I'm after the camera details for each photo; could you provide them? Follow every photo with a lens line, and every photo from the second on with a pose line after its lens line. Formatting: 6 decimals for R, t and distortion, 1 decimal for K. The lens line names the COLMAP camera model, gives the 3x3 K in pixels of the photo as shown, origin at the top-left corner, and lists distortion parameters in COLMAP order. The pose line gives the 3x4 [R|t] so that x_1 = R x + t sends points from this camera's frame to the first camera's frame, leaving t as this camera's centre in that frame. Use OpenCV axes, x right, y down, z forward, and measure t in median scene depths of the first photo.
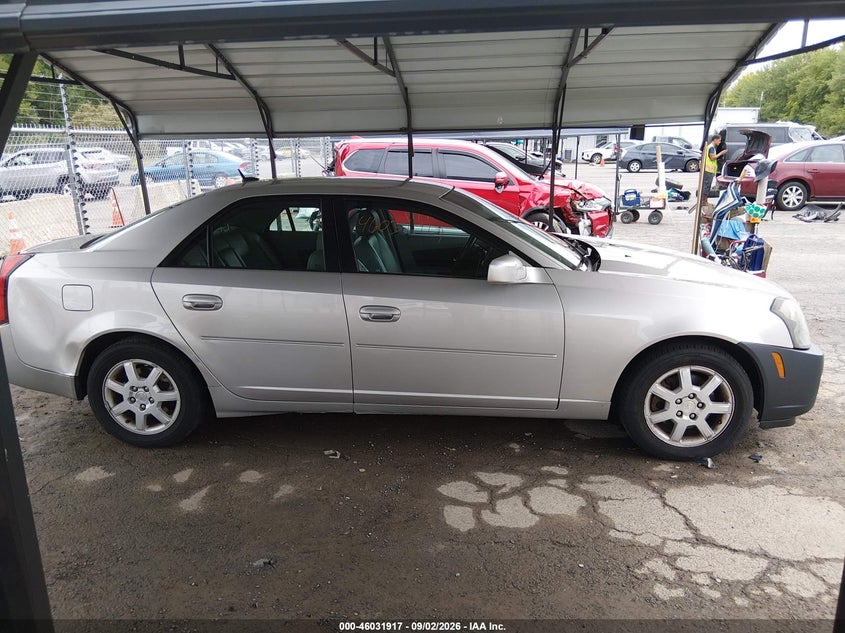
lens RADIAL K [[628.3, 0, 422.5], [0, 628.3, 316.5], [0, 0, 1]] dist [0.084930, -0.141538]
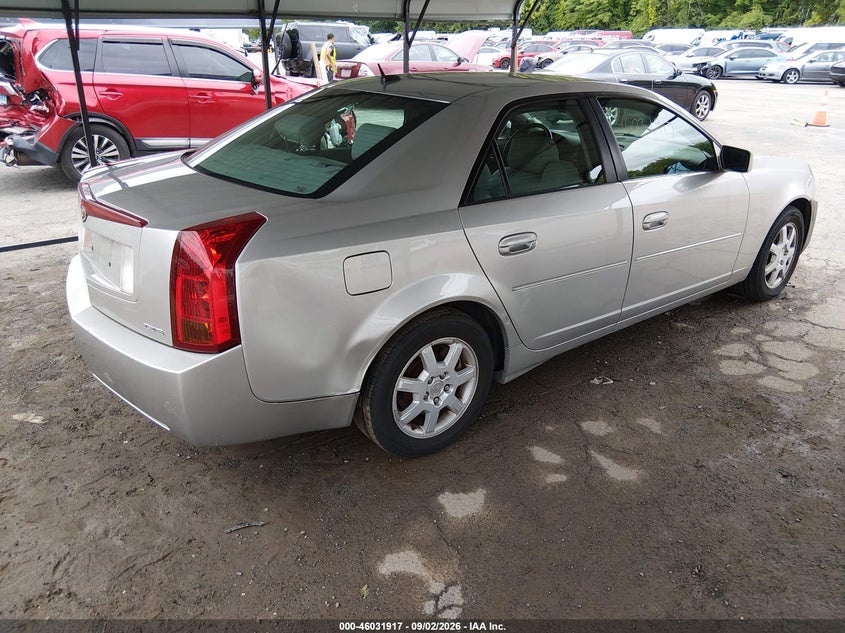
lens RADIAL K [[628.3, 0, 422.5], [0, 628.3, 316.5], [0, 0, 1]] dist [0.084930, -0.141538]
pose [[0.738465, -0.248281, 0.626917, -0.895220], [0.155309, 0.967373, 0.200171, -0.103899], [-0.656162, -0.050454, 0.752932, 0.464577]]
